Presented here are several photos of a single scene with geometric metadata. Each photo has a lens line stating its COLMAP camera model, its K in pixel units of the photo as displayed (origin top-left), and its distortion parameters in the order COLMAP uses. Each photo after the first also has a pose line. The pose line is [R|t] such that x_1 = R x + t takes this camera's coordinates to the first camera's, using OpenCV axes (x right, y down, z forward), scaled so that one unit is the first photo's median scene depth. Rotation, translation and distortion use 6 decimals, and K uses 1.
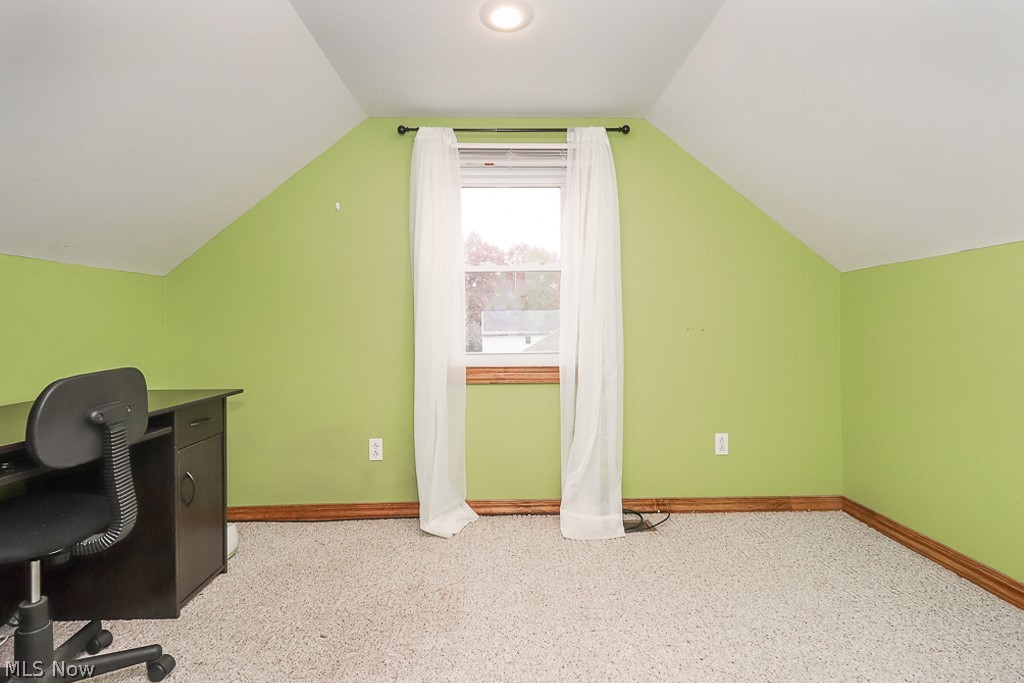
lens RADIAL K [[479.9, 0, 511.5], [0, 479.9, 326.3], [0, 0, 1]] dist [0.018231, -0.013781]
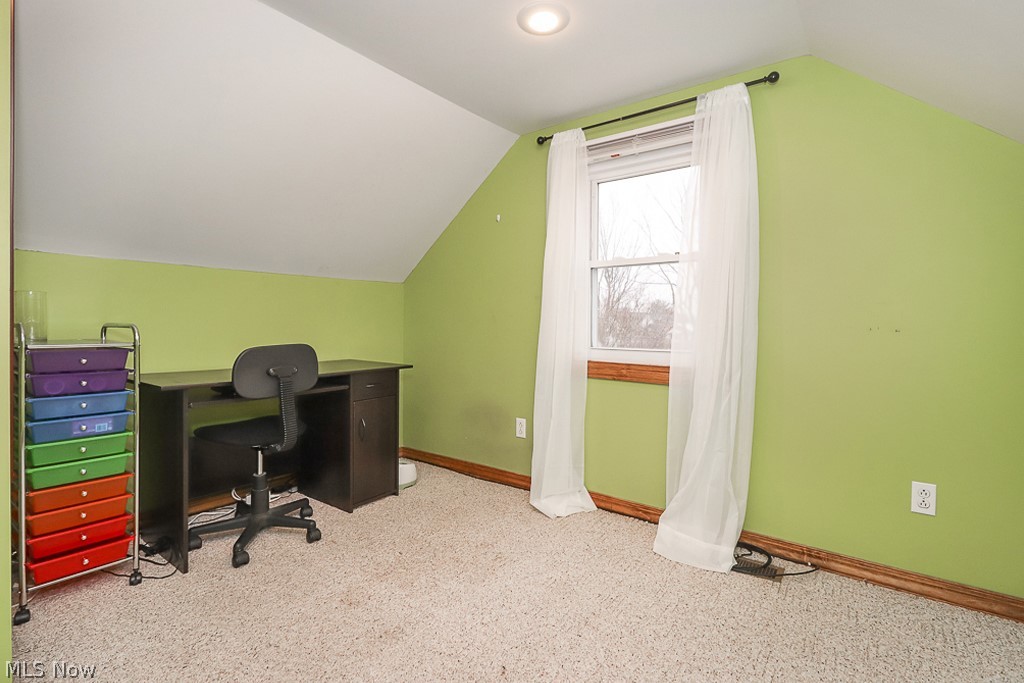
lens RADIAL K [[479.9, 0, 511.5], [0, 479.9, 326.3], [0, 0, 1]] dist [0.018231, -0.013781]
pose [[0.779891, 0.021686, -0.625539, 0.415512], [-0.010523, 0.999713, 0.021539, -0.008908], [0.625827, -0.010216, 0.779895, 0.101473]]
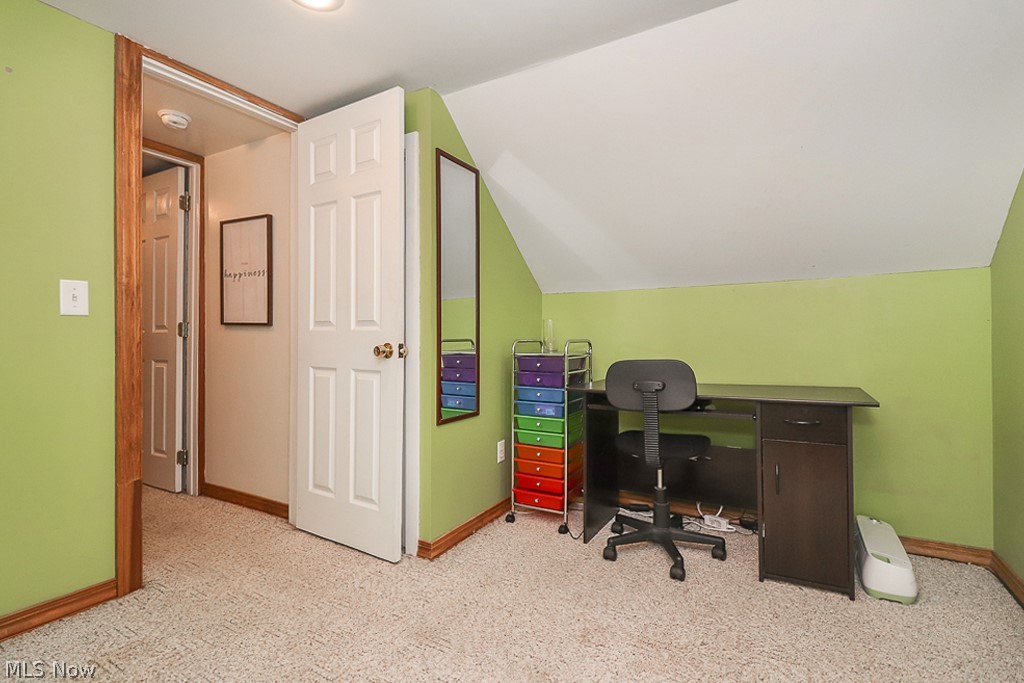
lens RADIAL K [[479.9, 0, 511.5], [0, 479.9, 326.3], [0, 0, 1]] dist [0.018231, -0.013781]
pose [[-0.514714, -0.012552, -0.857270, 0.421481], [0.015168, 0.999603, -0.023744, 0.003048], [0.857228, -0.025224, -0.514320, 0.737245]]
